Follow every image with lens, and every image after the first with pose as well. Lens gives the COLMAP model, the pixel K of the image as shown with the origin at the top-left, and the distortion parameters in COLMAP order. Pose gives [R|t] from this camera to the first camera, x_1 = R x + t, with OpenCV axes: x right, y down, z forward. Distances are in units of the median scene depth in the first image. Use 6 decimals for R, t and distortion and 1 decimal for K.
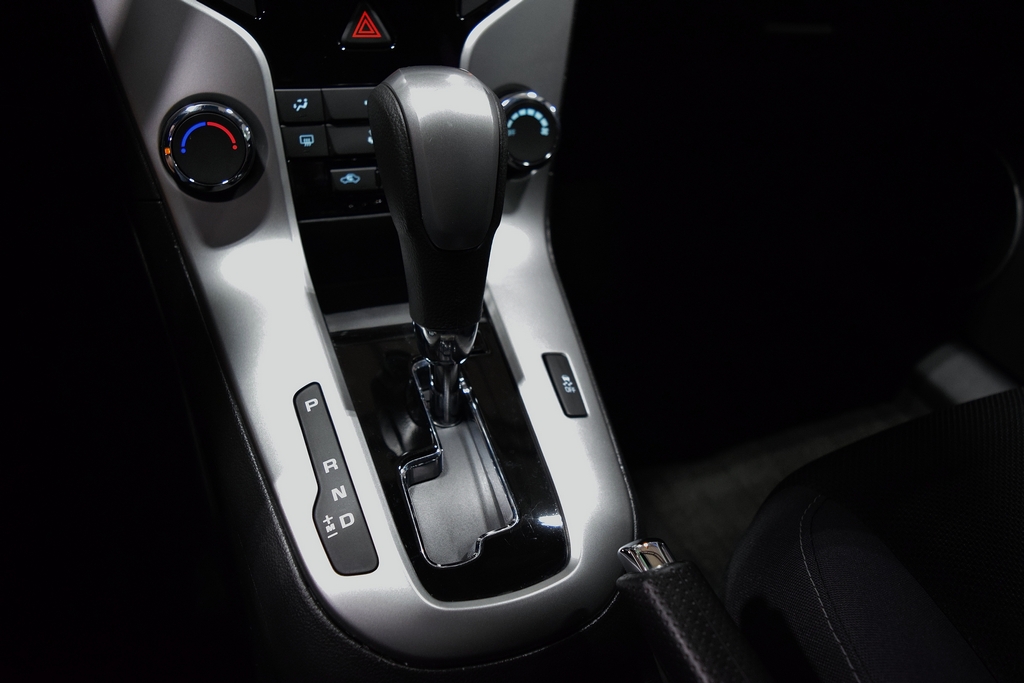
lens RADIAL K [[794.5, 0, 514.7], [0, 794.5, 338.6], [0, 0, 1]] dist [-0.091616, 0.015680]
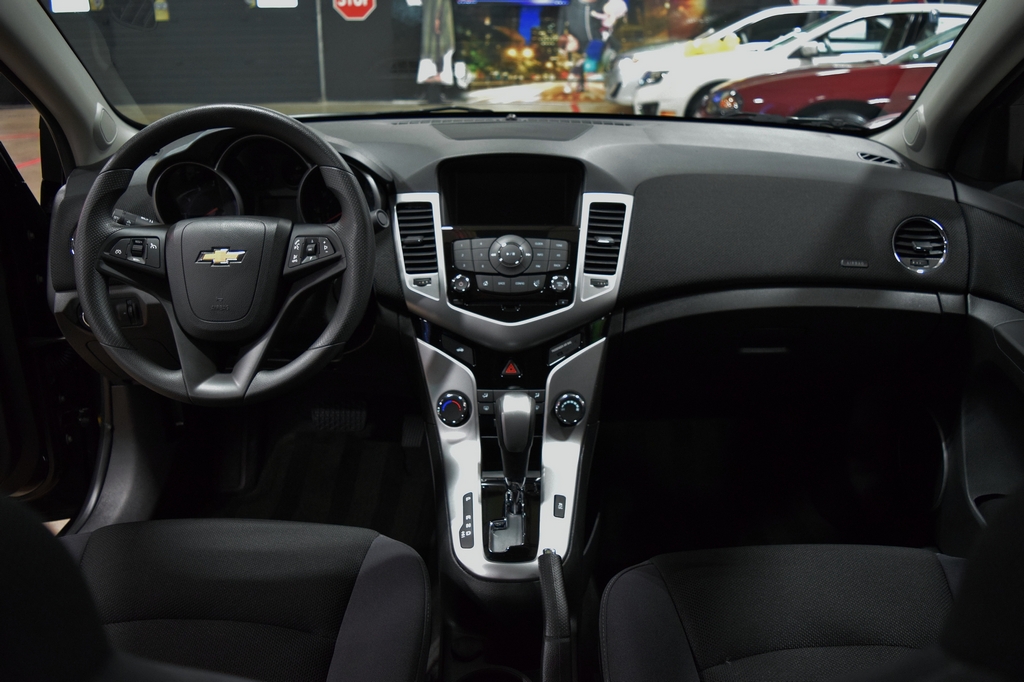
lens RADIAL K [[794.5, 0, 514.7], [0, 794.5, 338.1], [0, 0, 1]] dist [-0.091616, 0.015680]
pose [[0.926488, 0.038271, -0.374374, 0.908201], [-0.131231, 0.965226, -0.226092, 0.135092], [0.352703, 0.258601, 0.899292, -1.620379]]
